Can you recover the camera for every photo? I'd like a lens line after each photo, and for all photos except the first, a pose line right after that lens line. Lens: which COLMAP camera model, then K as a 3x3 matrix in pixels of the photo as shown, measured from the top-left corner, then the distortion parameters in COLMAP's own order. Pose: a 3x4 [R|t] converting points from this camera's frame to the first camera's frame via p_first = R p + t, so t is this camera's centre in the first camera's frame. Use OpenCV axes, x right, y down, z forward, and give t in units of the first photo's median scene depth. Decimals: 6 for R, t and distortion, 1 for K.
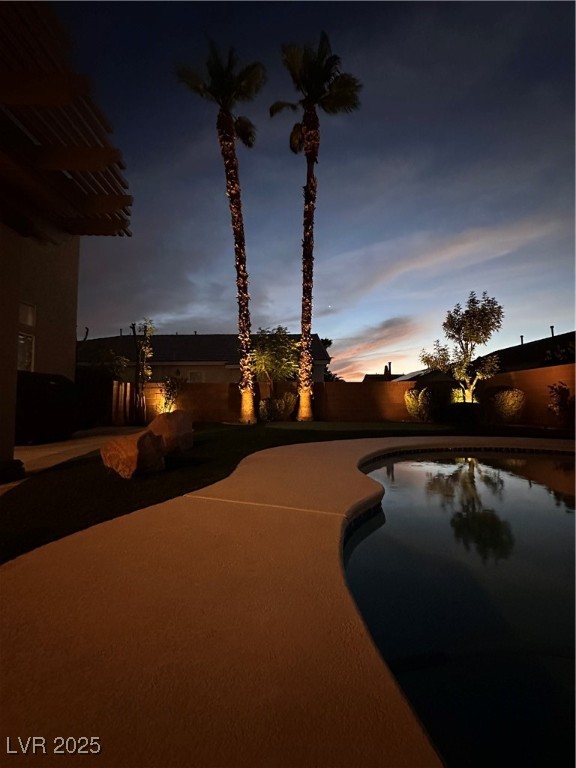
lens RADIAL K [[310.6, 0, 291.2], [0, 310.6, 383.8], [0, 0, 1]] dist [0.007012, 0.000529]
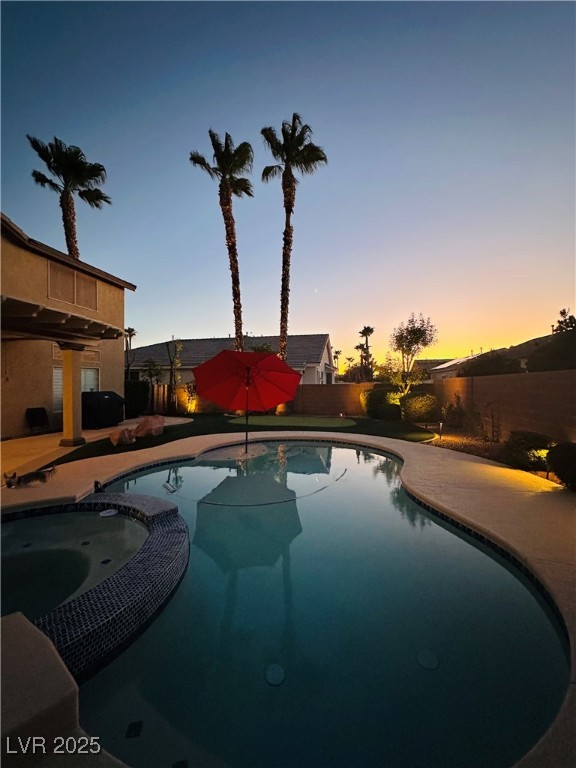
lens RADIAL K [[310.6, 0, 291.2], [0, 310.6, 383.8], [0, 0, 1]] dist [0.007012, 0.000529]
pose [[0.979016, 0.003157, -0.203758, 0.358143], [0.008663, 0.998331, 0.057096, -0.088889], [0.203598, -0.057663, 0.977355, -0.307939]]
